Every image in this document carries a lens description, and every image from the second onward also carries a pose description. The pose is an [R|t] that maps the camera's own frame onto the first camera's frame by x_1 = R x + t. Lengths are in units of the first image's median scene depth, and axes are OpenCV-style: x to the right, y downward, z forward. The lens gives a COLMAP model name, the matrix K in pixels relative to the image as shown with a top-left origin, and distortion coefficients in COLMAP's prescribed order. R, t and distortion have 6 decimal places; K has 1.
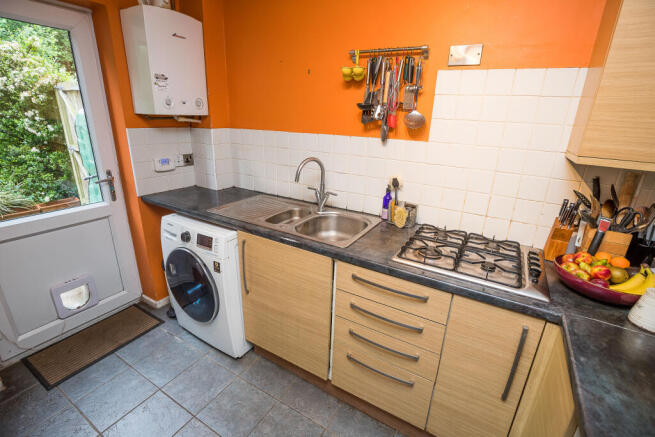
lens RADIAL K [[301.8, 0, 327.5], [0, 301.8, 218.5], [0, 0, 1]] dist [-0.020124, 0.000894]
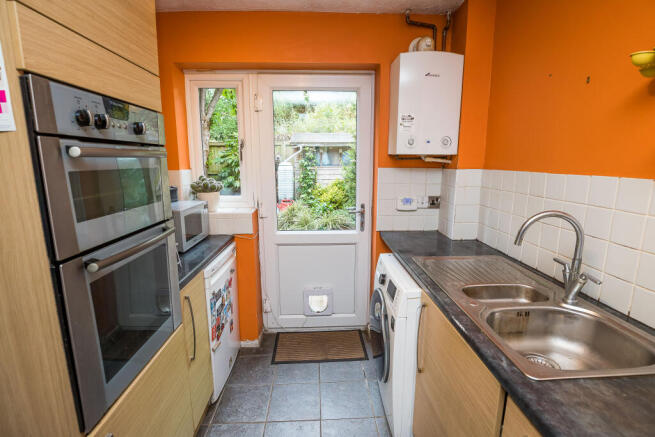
lens RADIAL K [[311.1, 0, 327.5], [0, 311.1, 218.5], [0, 0, 1]] dist [-0.026047, 0.000471]
pose [[0.553834, 0.124521, -0.823264, 0.169519], [-0.254276, 0.966813, -0.024826, -0.044354], [0.792851, 0.223085, 0.567116, 0.235268]]
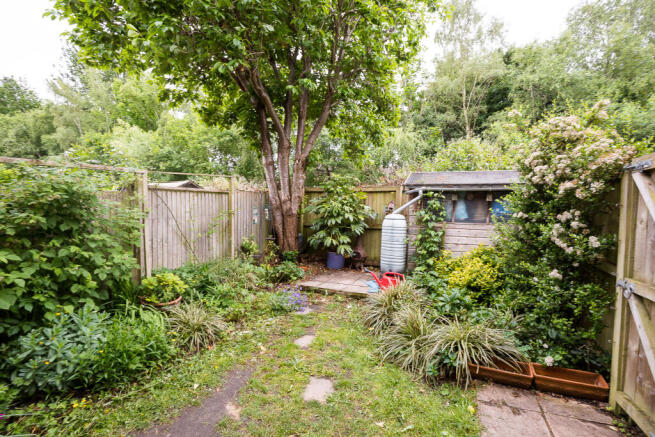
lens RADIAL K [[311.1, 0, 327.5], [0, 311.1, 218.5], [0, 0, 1]] dist [-0.026047, 0.000471]
pose [[0.169659, -0.001688, -0.985501, -1.025994], [-0.341904, 0.937788, -0.060467, -0.318789], [0.924293, 0.347205, 0.158527, 0.982046]]
